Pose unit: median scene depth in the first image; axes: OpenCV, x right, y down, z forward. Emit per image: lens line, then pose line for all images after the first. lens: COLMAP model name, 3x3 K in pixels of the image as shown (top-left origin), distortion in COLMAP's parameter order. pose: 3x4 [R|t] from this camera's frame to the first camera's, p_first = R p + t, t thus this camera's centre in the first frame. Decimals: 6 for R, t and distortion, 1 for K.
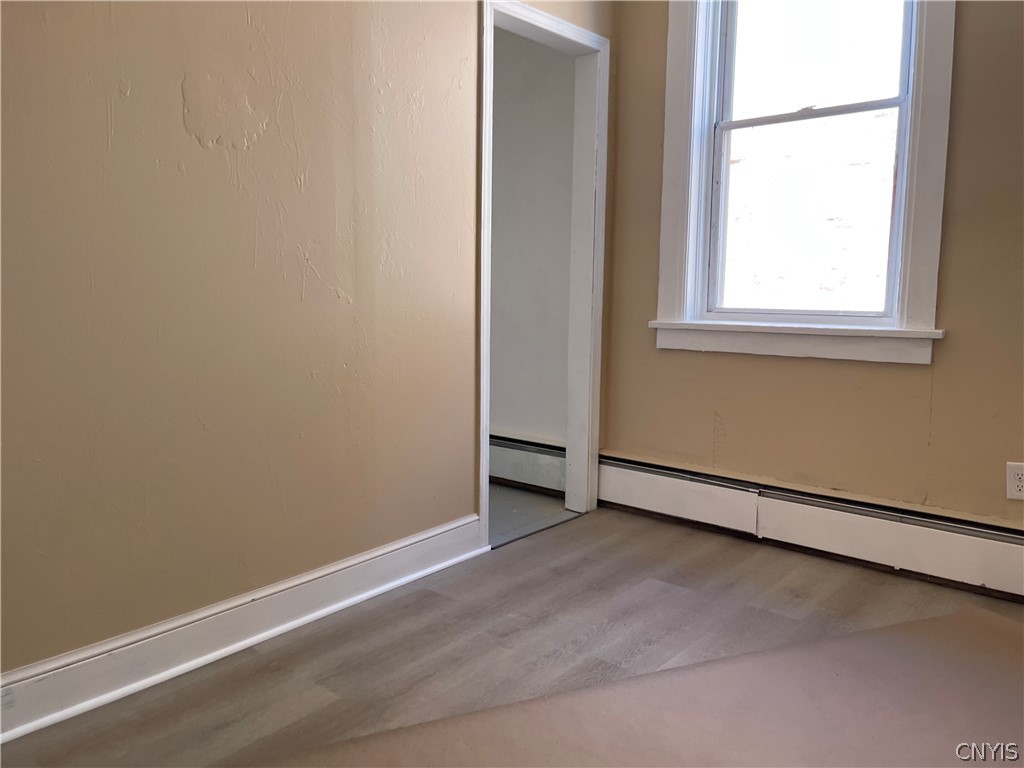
lens RADIAL K [[751.8, 0, 515.6], [0, 751.8, 379.5], [0, 0, 1]] dist [0.009482, 0.004475]
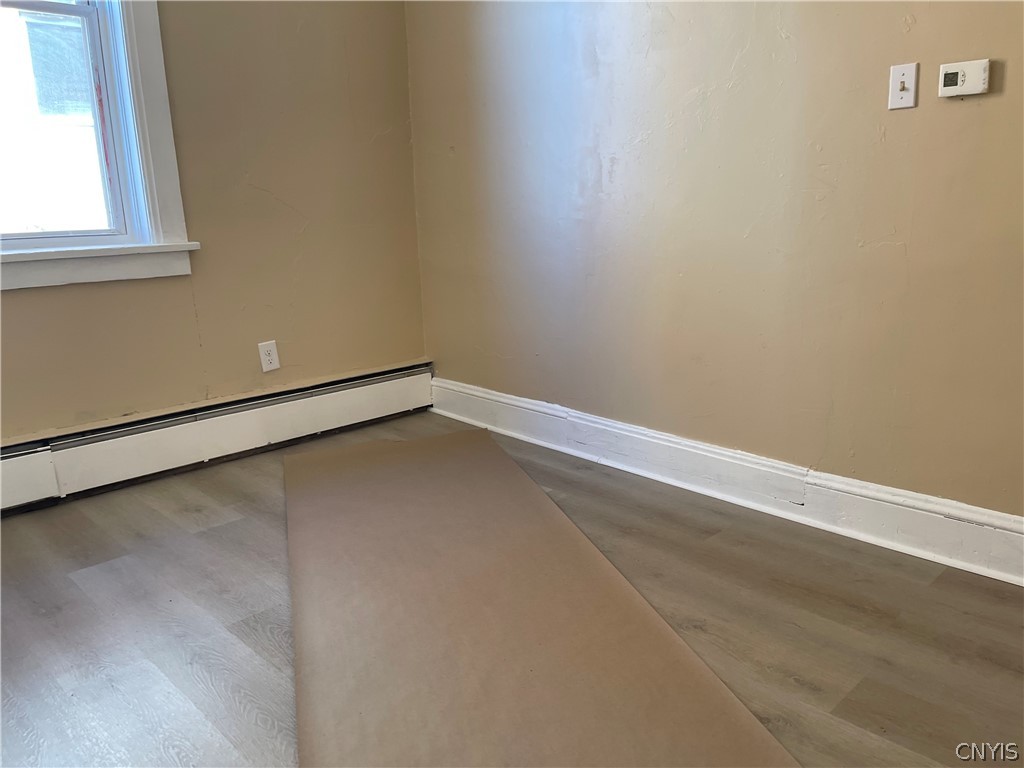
lens RADIAL K [[819.6, 0, 508.2], [0, 819.6, 390.3], [0, 0, 1]] dist [0.003098, -0.002967]
pose [[0.060405, -0.237813, 0.969431, -0.627254], [0.132516, 0.964518, 0.228351, -0.068414], [-0.989339, 0.114672, 0.089776, 0.448139]]
